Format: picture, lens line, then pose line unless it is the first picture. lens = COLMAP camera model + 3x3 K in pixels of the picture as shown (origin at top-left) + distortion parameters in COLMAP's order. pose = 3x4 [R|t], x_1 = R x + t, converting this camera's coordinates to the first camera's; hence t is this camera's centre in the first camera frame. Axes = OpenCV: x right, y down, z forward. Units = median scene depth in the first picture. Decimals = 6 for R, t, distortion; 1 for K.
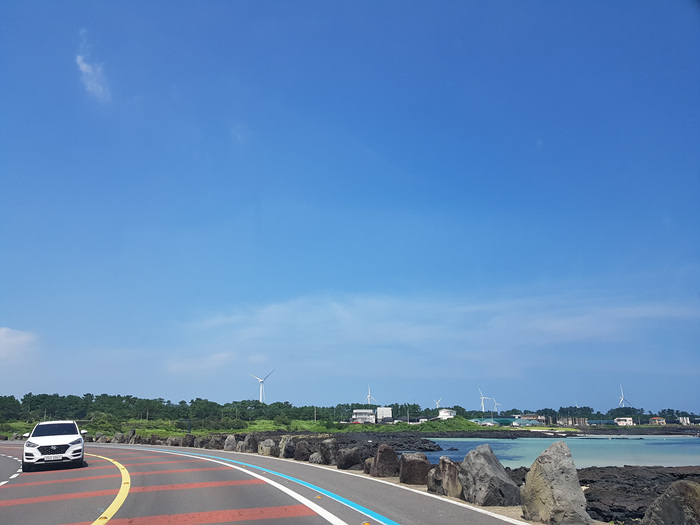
lens RADIAL K [[565.7, 0, 354.7], [0, 565.7, 298.0], [0, 0, 1]] dist [0.096212, -0.153557]
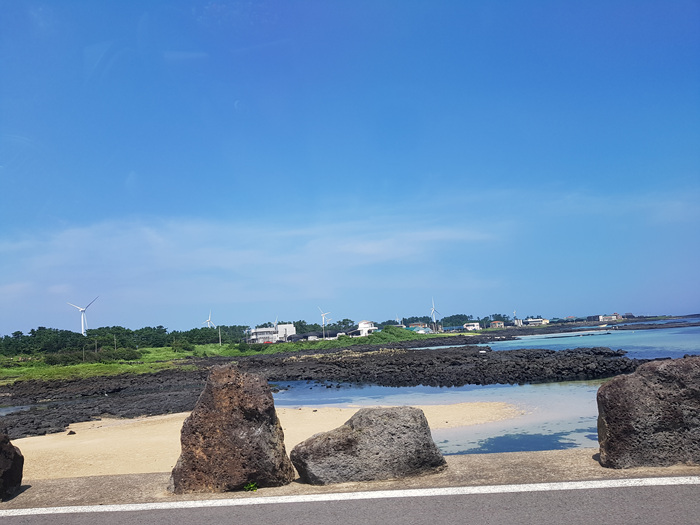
lens RADIAL K [[544.7, 0, 360.6], [0, 544.7, 258.9], [0, 0, 1]] dist [0.012727, -0.014738]
pose [[0.936822, -0.017439, 0.349371, -0.129015], [-0.003713, 0.998205, 0.059780, 0.040015], [-0.349787, -0.057300, 0.935075, 0.173408]]
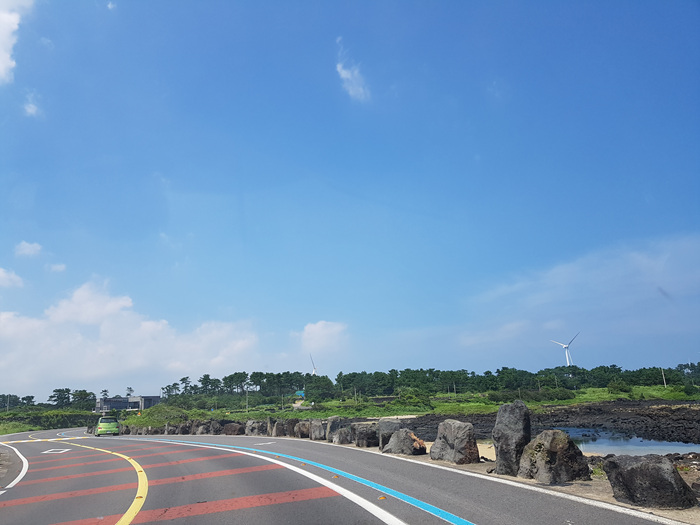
lens RADIAL K [[565.7, 0, 343.9], [0, 565.7, 271.5], [0, 0, 1]] dist [0.096212, -0.153557]
pose [[0.866809, -0.151148, -0.475180, -0.045940], [0.151503, 0.987733, -0.037816, 0.024391], [0.475067, -0.039212, 0.879075, 0.104994]]
